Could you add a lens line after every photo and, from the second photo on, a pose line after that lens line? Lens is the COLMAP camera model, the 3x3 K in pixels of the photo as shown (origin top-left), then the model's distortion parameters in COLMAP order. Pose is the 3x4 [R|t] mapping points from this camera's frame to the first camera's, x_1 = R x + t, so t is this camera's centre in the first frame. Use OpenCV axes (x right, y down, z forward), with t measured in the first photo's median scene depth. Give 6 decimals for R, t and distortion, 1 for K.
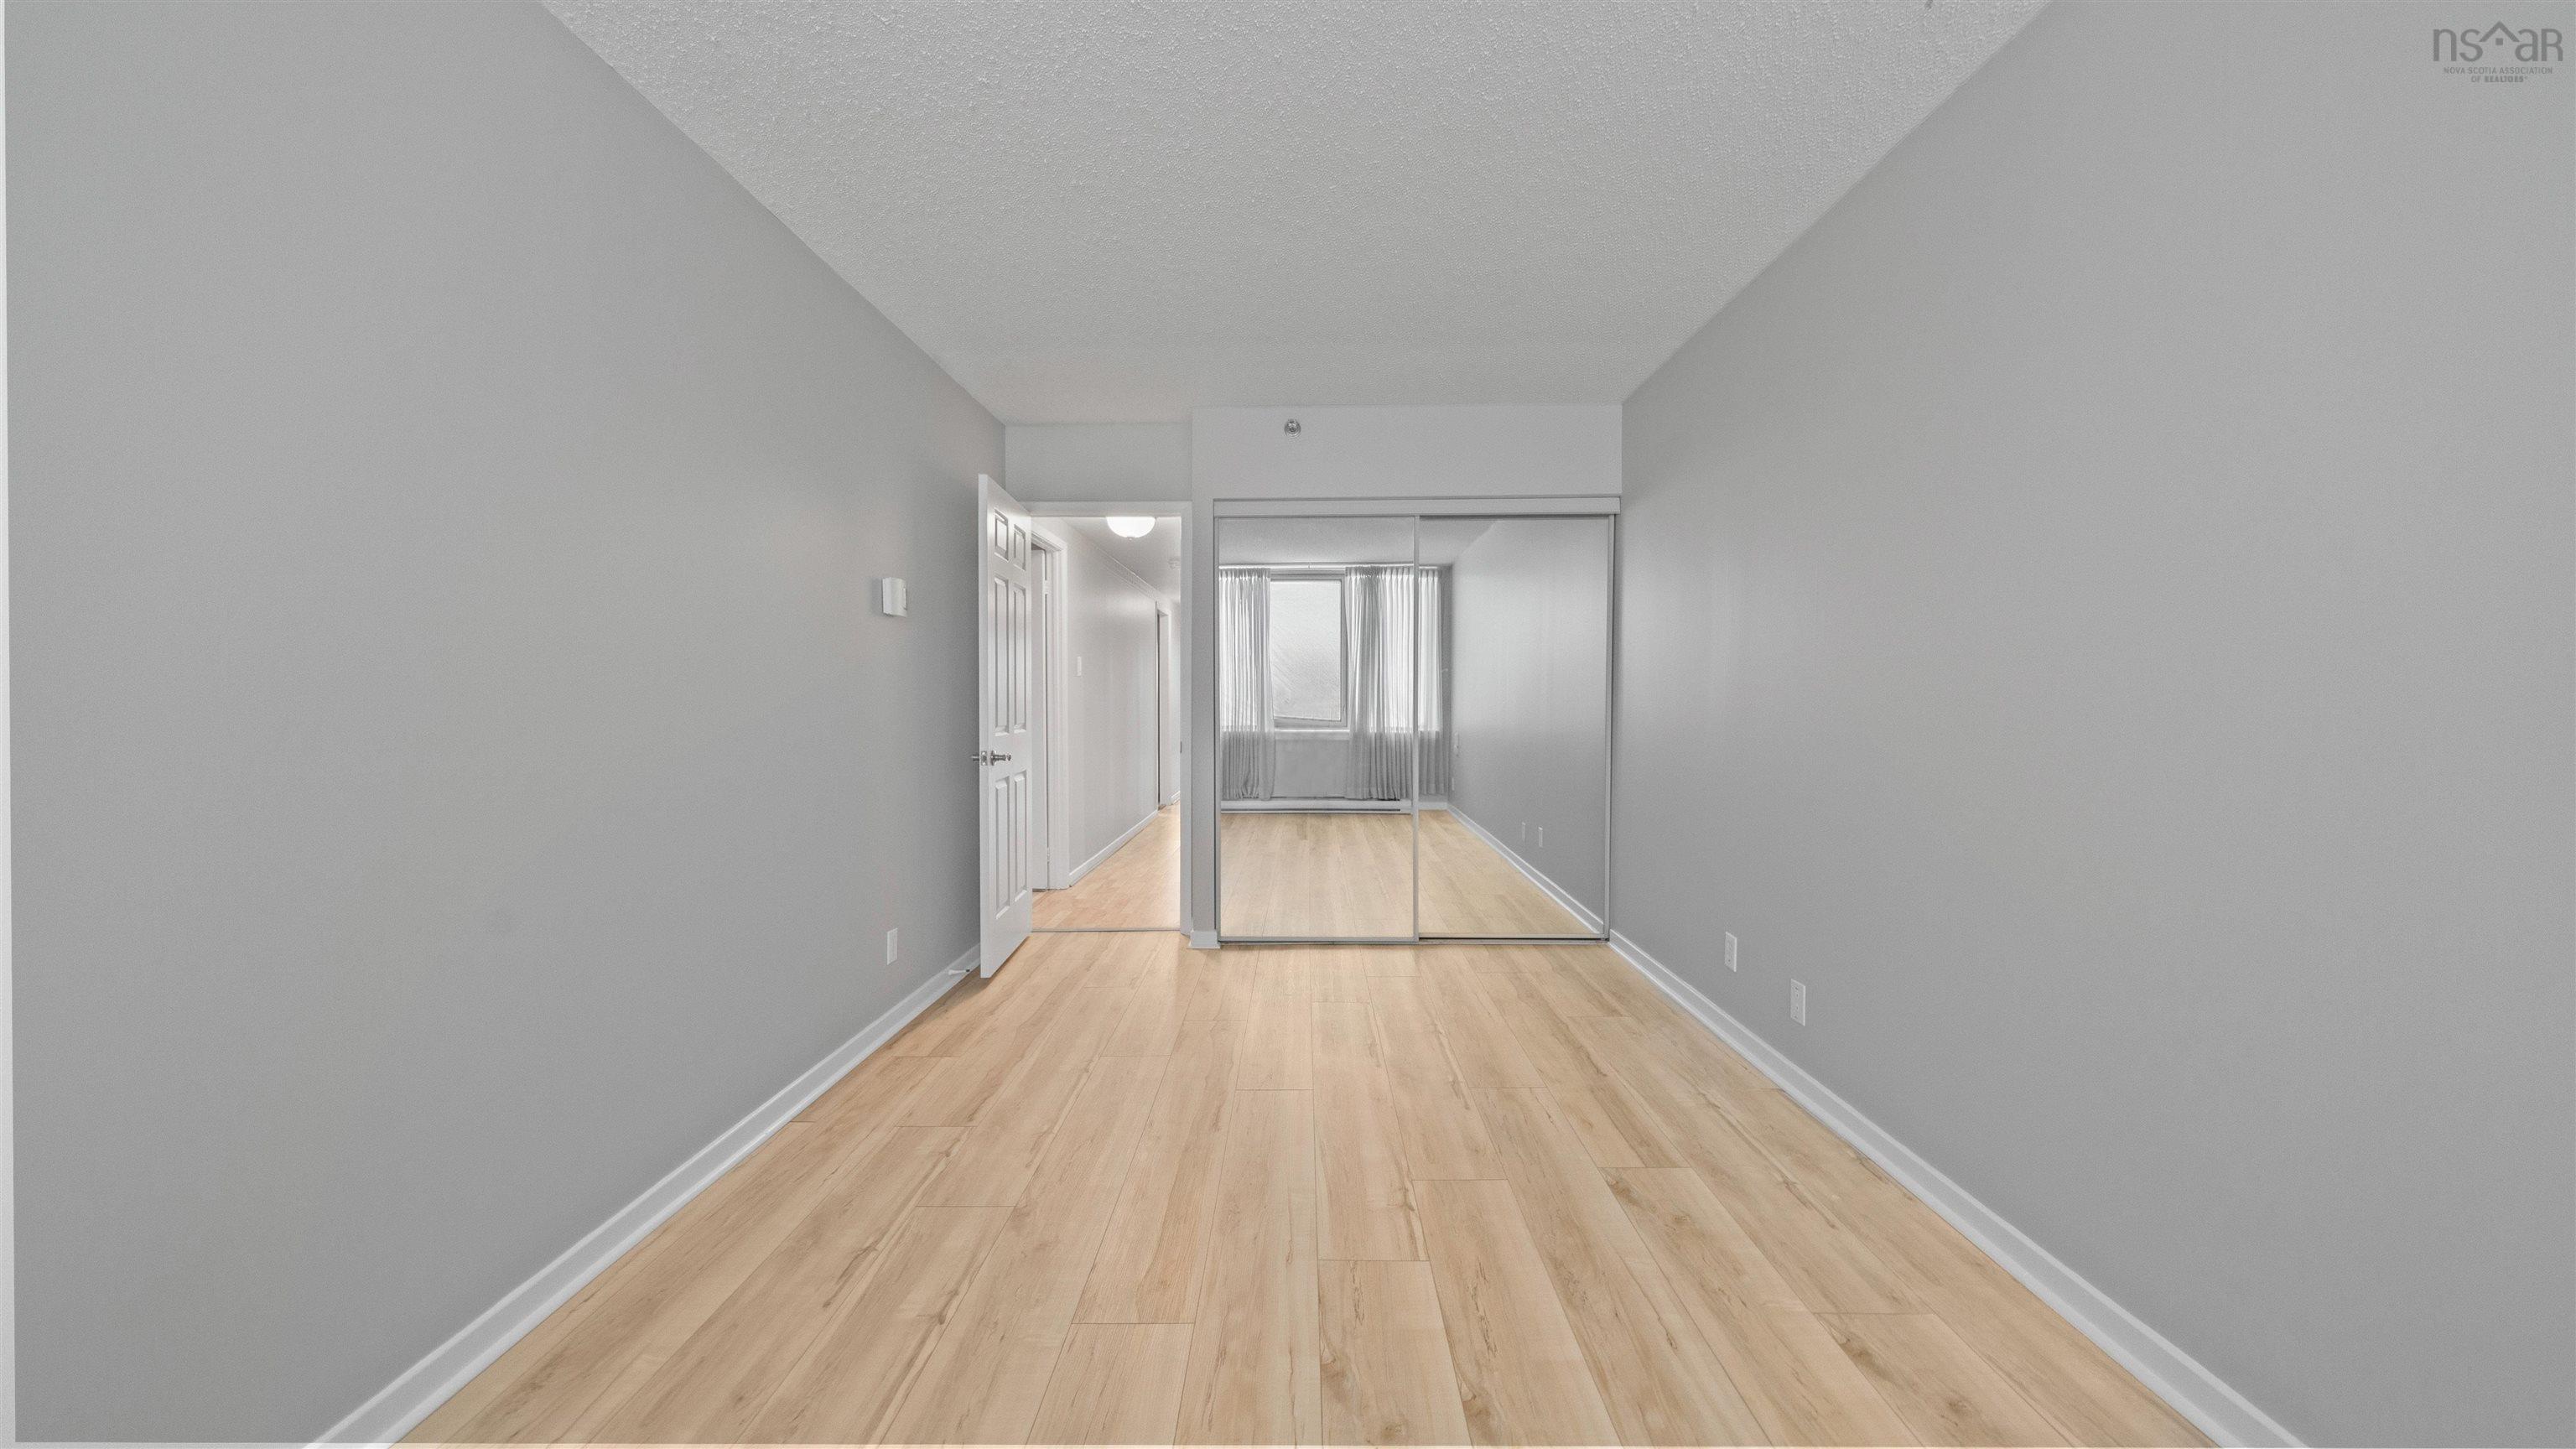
lens RADIAL K [[887.1, 0, 1286.8], [0, 887.1, 717.6], [0, 0, 1]] dist [-0.005138, -0.000251]
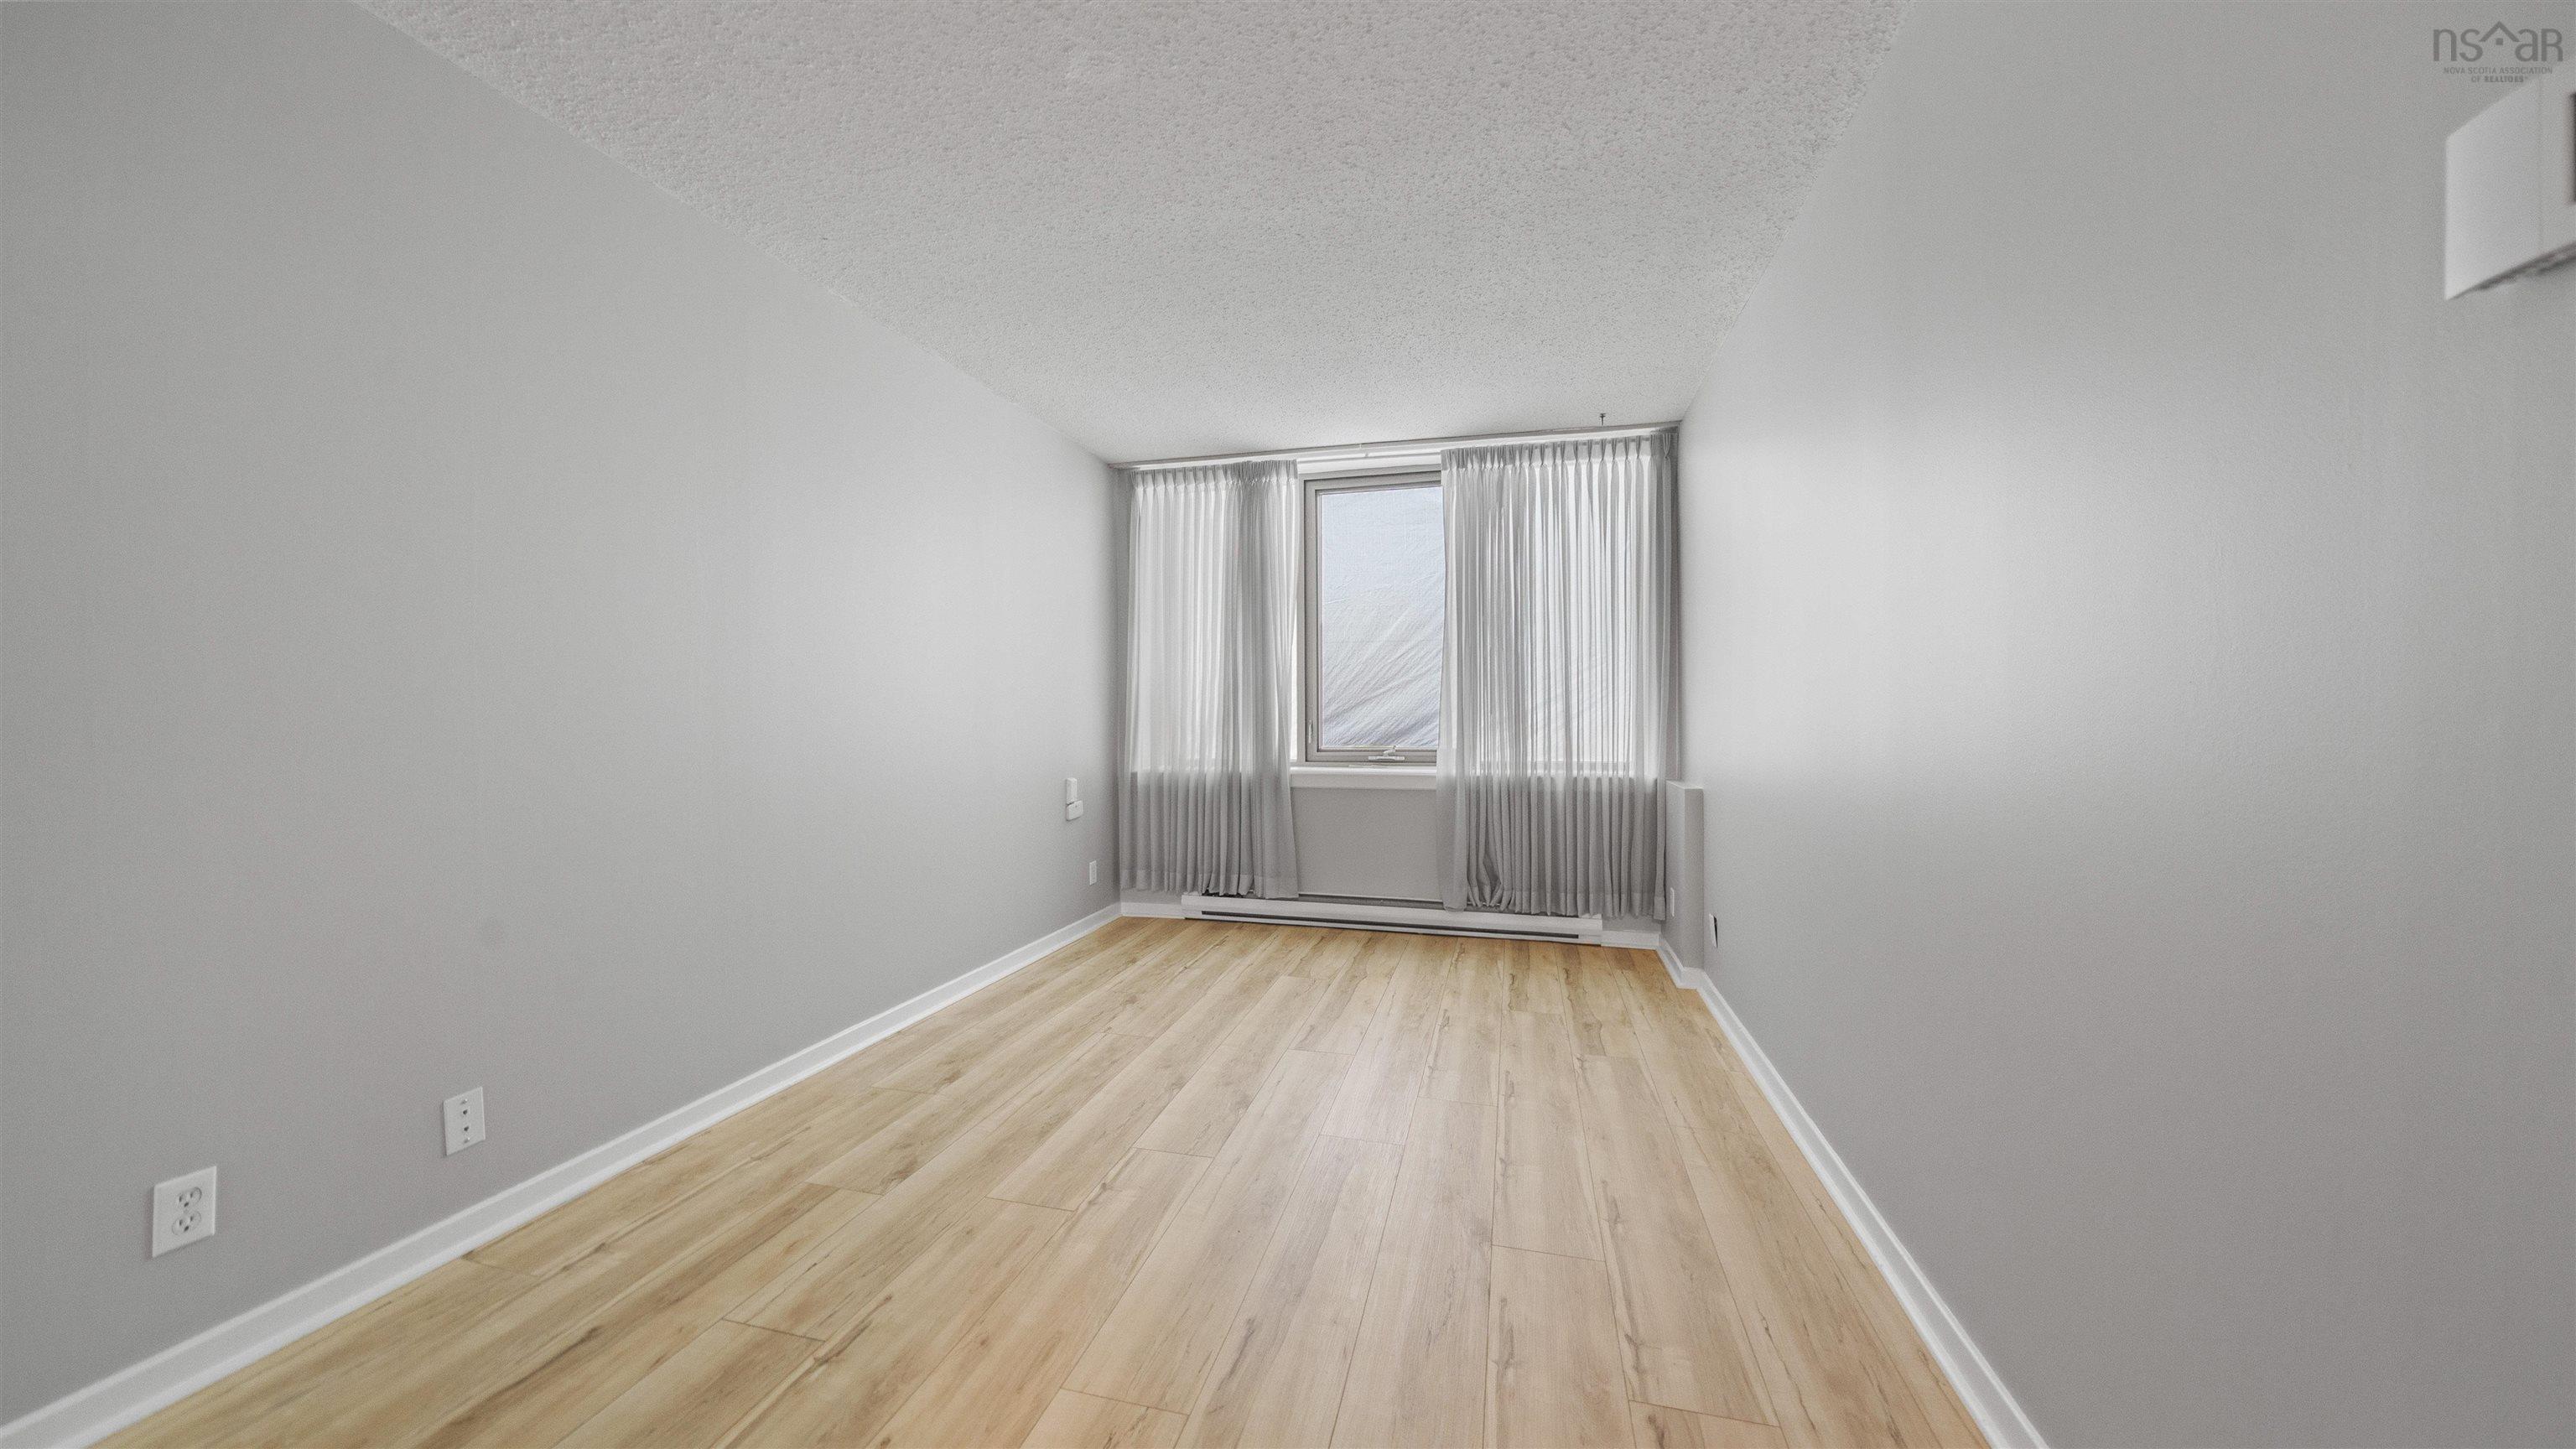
lens RADIAL K [[887.1, 0, 1286.8], [0, 887.1, 717.6], [0, 0, 1]] dist [-0.005138, -0.000251]
pose [[-0.973366, 0.004753, 0.229206, -0.262212], [0.010723, 0.999635, 0.024805, -0.022264], [-0.229005, 0.026602, -0.973062, 1.625779]]
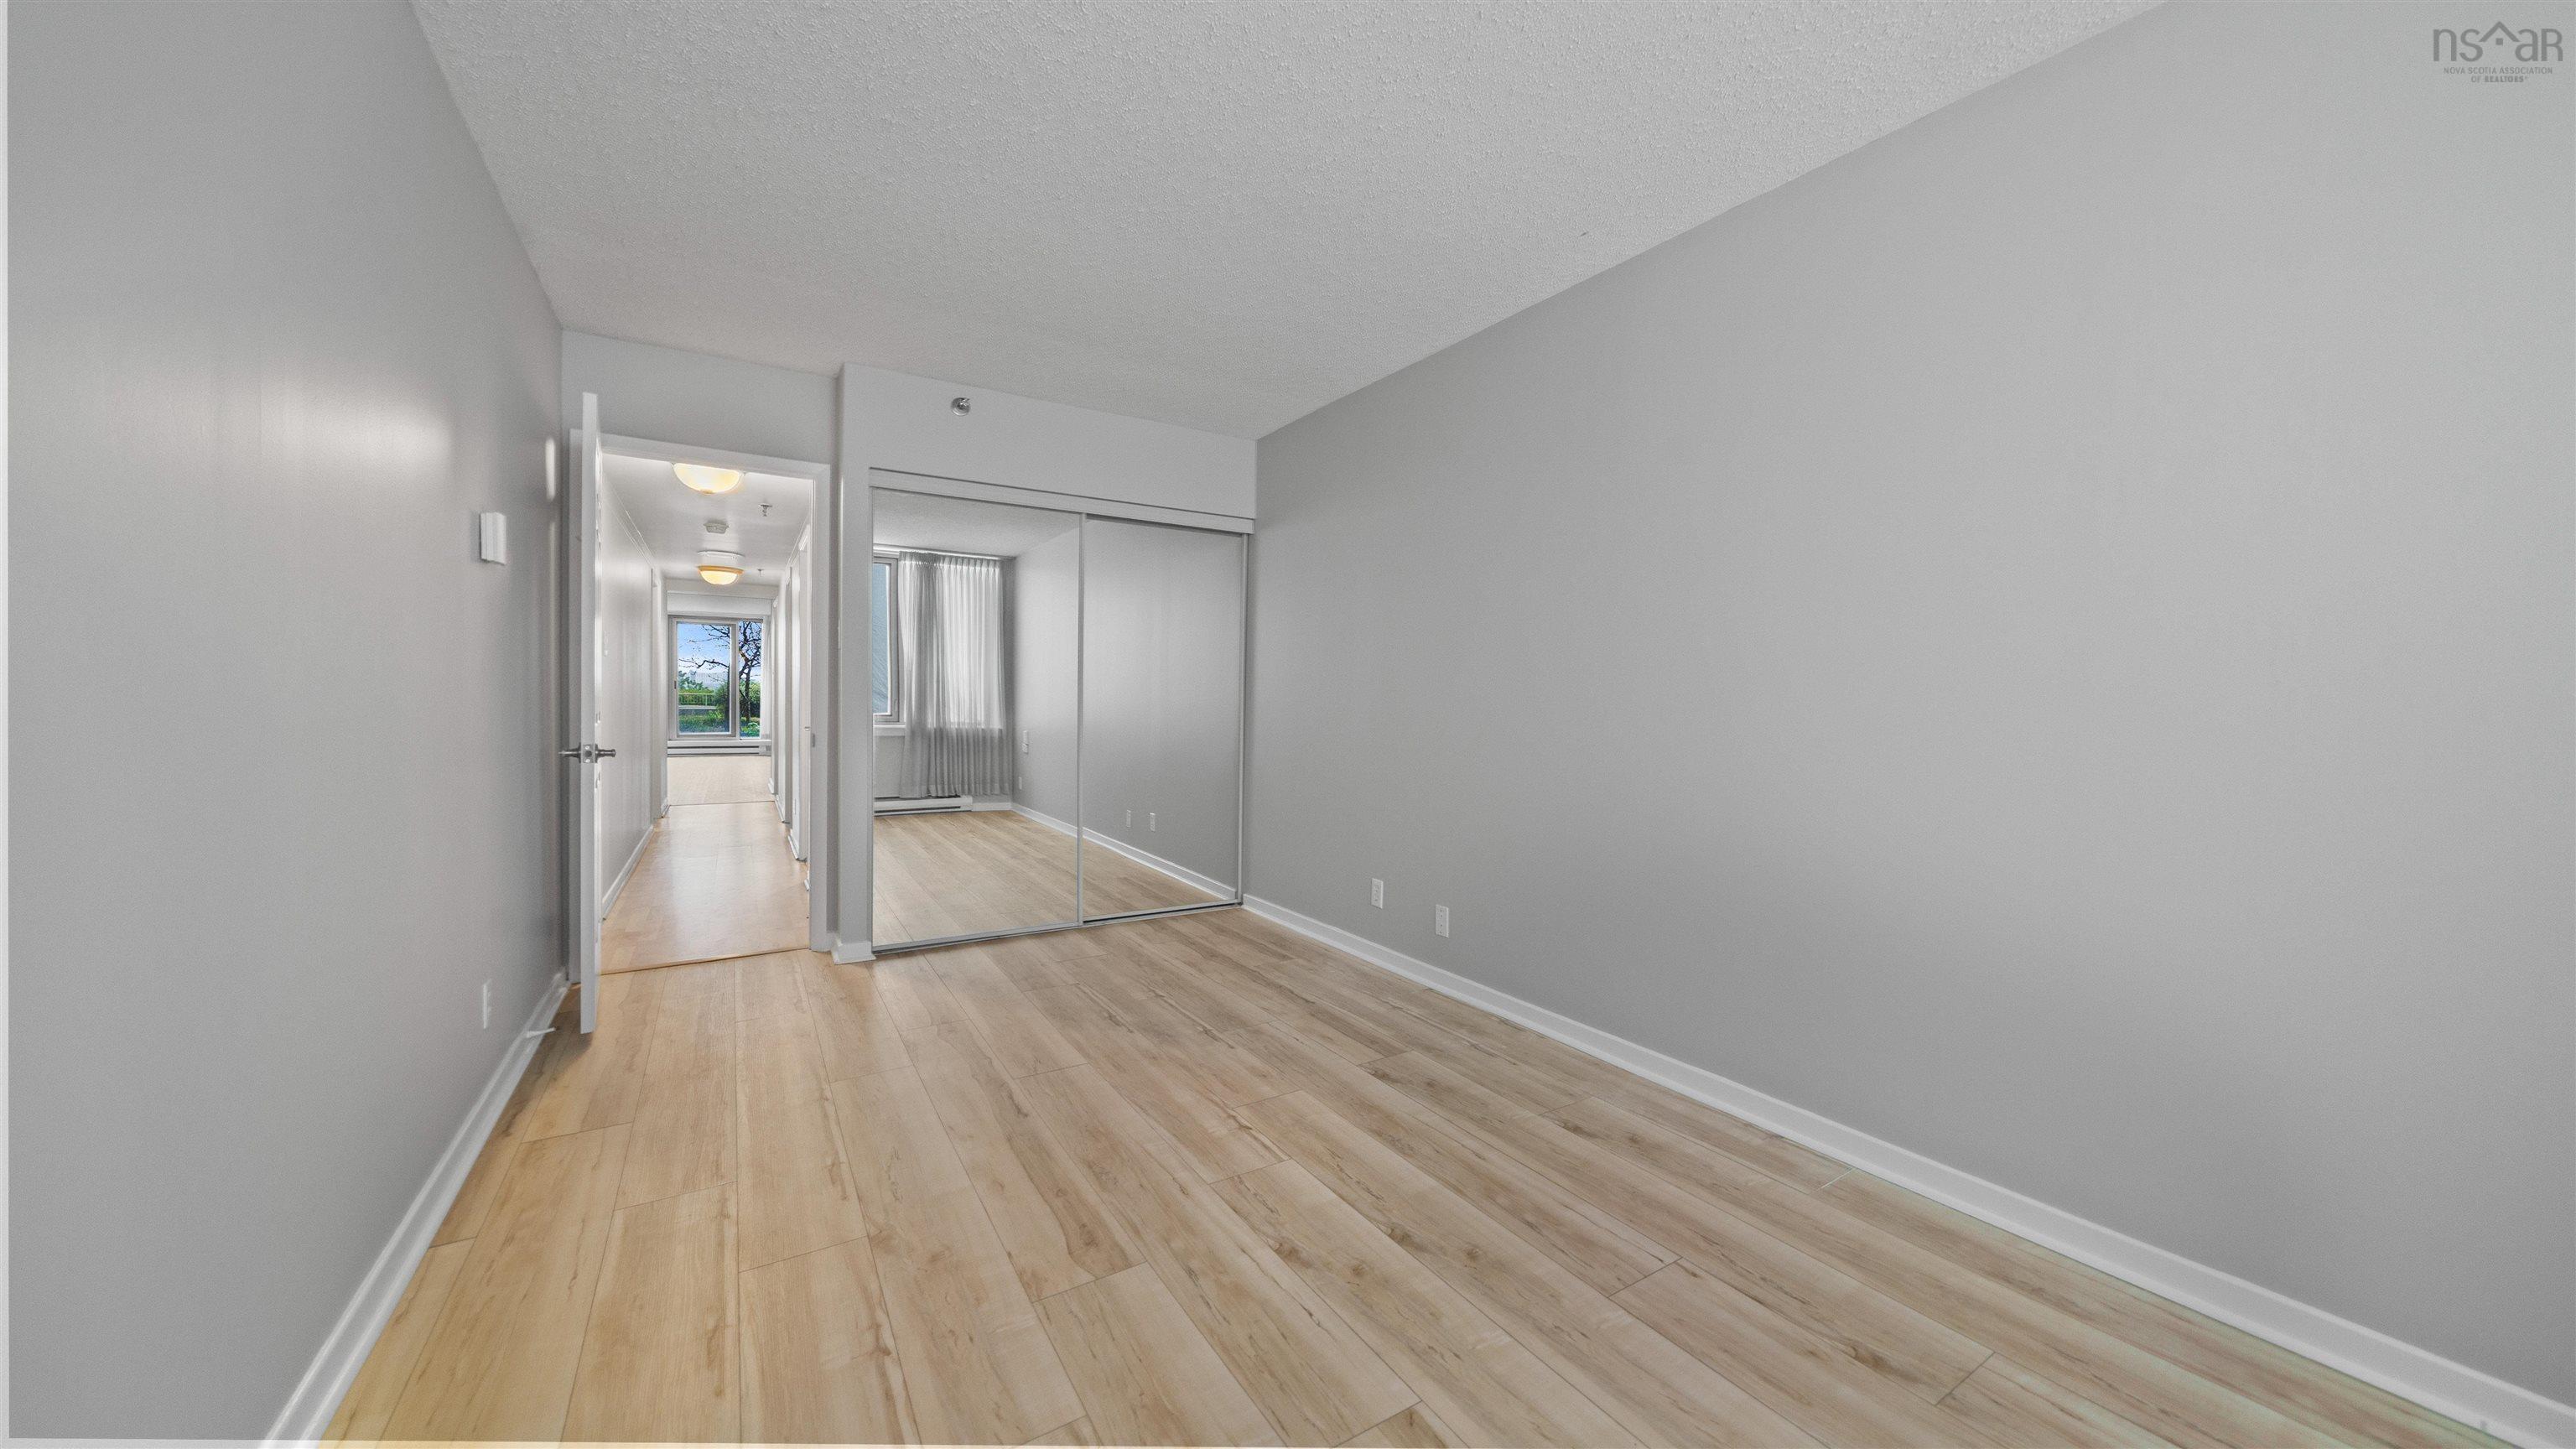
lens RADIAL K [[887.1, 0, 1286.8], [0, 887.1, 717.6], [0, 0, 1]] dist [-0.005138, -0.000251]
pose [[0.836351, 0.005238, 0.548170, -0.374709], [-0.004913, 0.999986, -0.002060, 0.018993], [-0.548173, -0.000971, 0.836365, 0.008435]]
